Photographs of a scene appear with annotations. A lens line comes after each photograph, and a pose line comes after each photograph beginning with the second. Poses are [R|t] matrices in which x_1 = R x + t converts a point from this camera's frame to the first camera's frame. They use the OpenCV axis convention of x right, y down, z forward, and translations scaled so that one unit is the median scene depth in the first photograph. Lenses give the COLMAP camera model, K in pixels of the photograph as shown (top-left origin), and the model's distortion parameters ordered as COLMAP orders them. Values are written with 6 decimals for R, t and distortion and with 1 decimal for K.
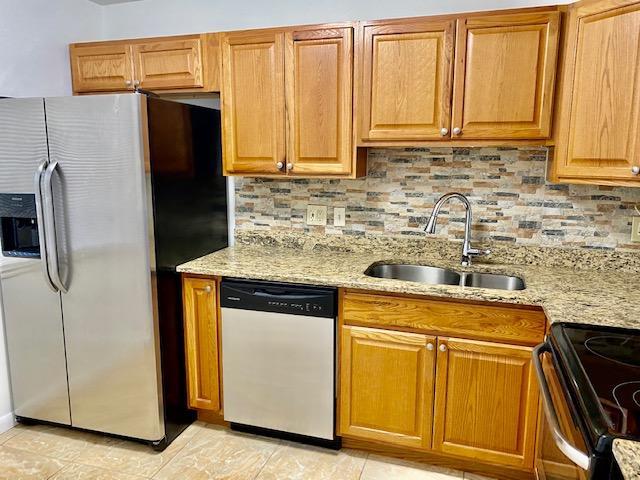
lens RADIAL K [[482.5, 0, 320.0], [0, 482.5, 240.0], [0, 0, 1]] dist [0.030560, -0.046335]
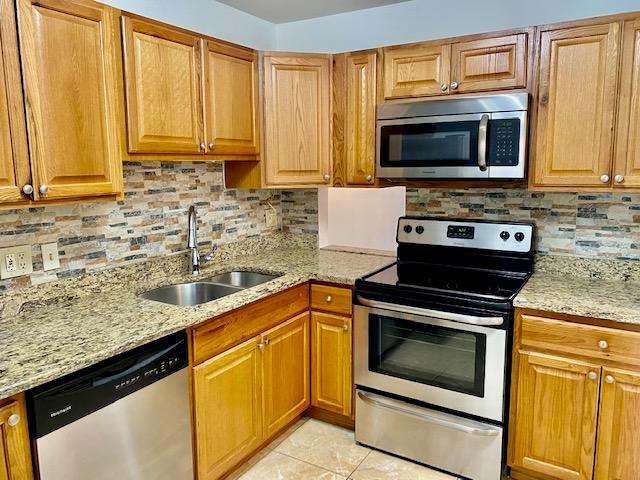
lens RADIAL K [[482.5, 0, 320.0], [0, 482.5, 240.0], [0, 0, 1]] dist [0.030560, -0.046335]
pose [[0.226362, -0.163947, 0.960147, -0.637146], [0.172553, 0.976892, 0.126126, -0.106818], [-0.958637, 0.137126, 0.249421, 0.490875]]
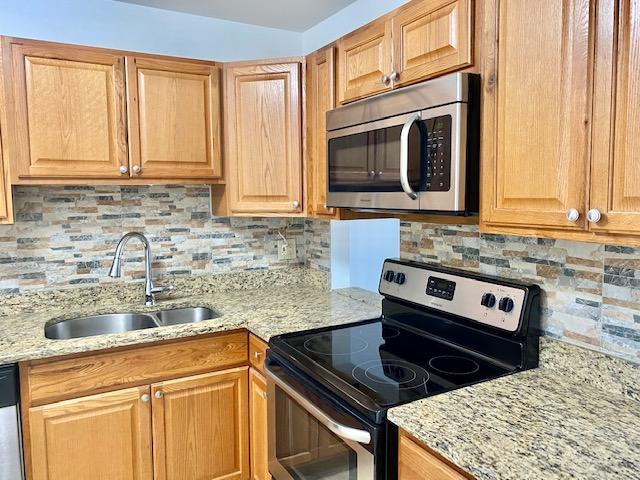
lens RADIAL K [[486.1, 0, 320.0], [0, 486.1, 240.0], [0, 0, 1]] dist [0.015956, -0.013201]
pose [[0.674116, -0.088358, 0.733321, -0.180975], [0.136750, 0.990585, -0.006355, -0.025174], [-0.725856, 0.104566, 0.679853, 0.075267]]
